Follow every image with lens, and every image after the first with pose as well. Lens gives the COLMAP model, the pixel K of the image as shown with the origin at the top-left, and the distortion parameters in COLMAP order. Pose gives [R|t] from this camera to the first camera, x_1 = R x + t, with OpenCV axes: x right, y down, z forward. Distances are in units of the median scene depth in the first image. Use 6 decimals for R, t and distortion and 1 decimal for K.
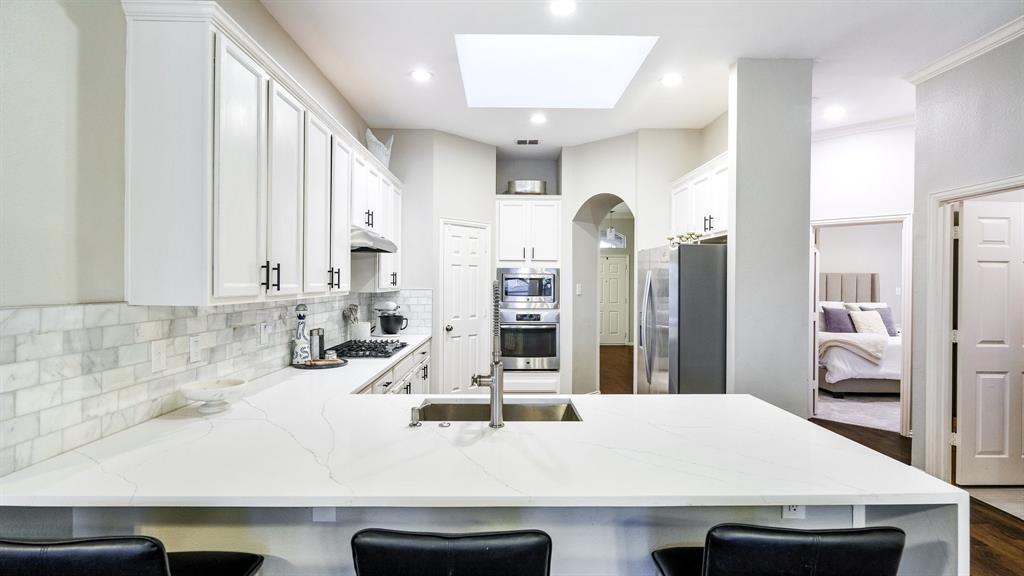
lens RADIAL K [[491.5, 0, 515.8], [0, 491.5, 285.0], [0, 0, 1]] dist [0.000950, 0.000544]
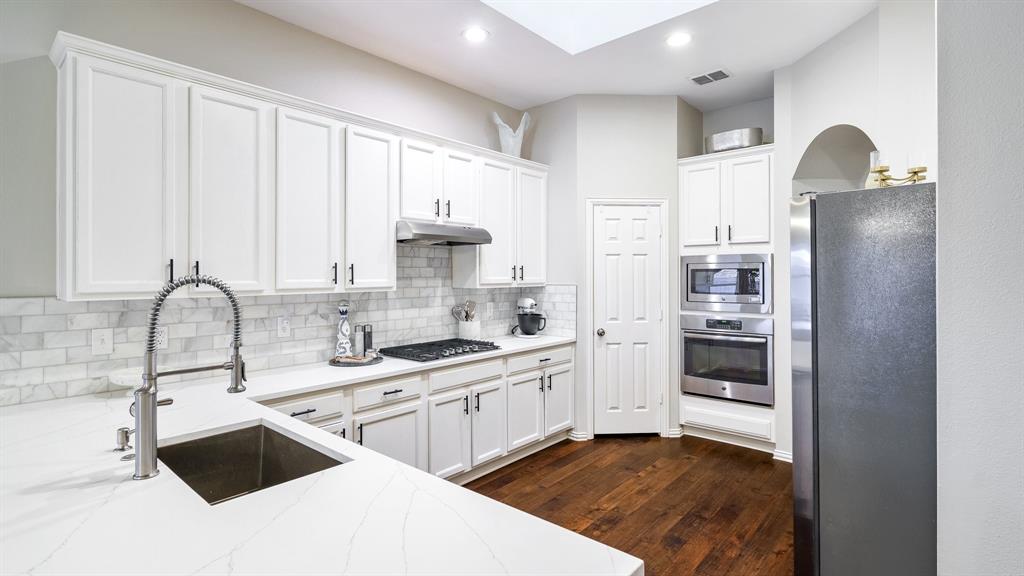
lens RADIAL K [[491.5, 0, 501.6], [0, 491.5, 275.1], [0, 0, 1]] dist [0.000950, 0.000544]
pose [[0.735190, -0.012096, -0.677754, 0.310192], [0.006831, 0.999922, -0.010435, 0.000433], [0.677827, 0.003042, 0.735215, 0.301057]]
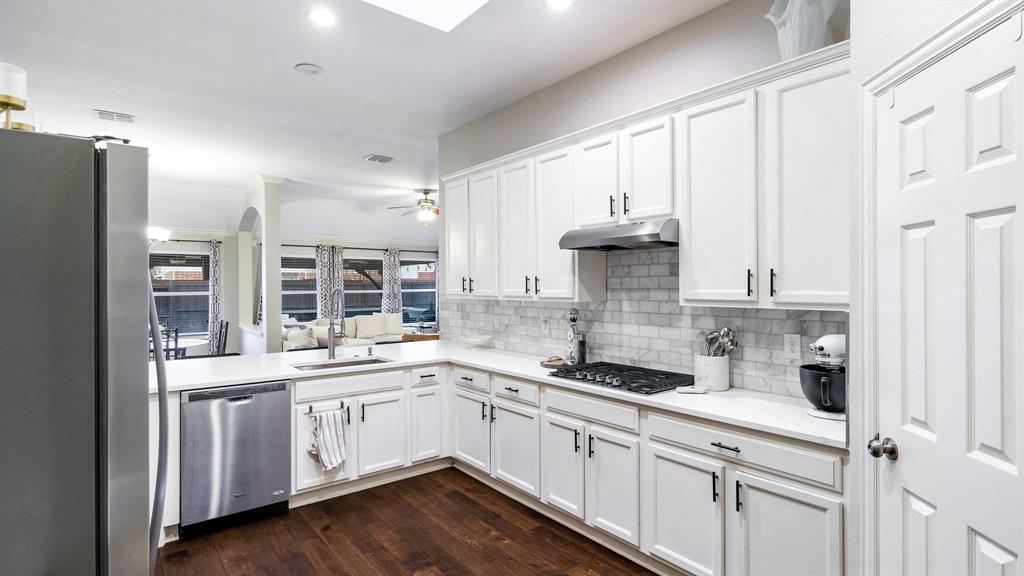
lens RADIAL K [[491.5, 0, 521.4], [0, 491.5, 285.3], [0, 0, 1]] dist [0.000950, 0.000544]
pose [[-0.784808, -0.005318, -0.619716, 0.222764], [-0.006425, 0.999979, -0.000444, -0.007934], [0.619706, 0.003633, -0.784826, 1.139906]]
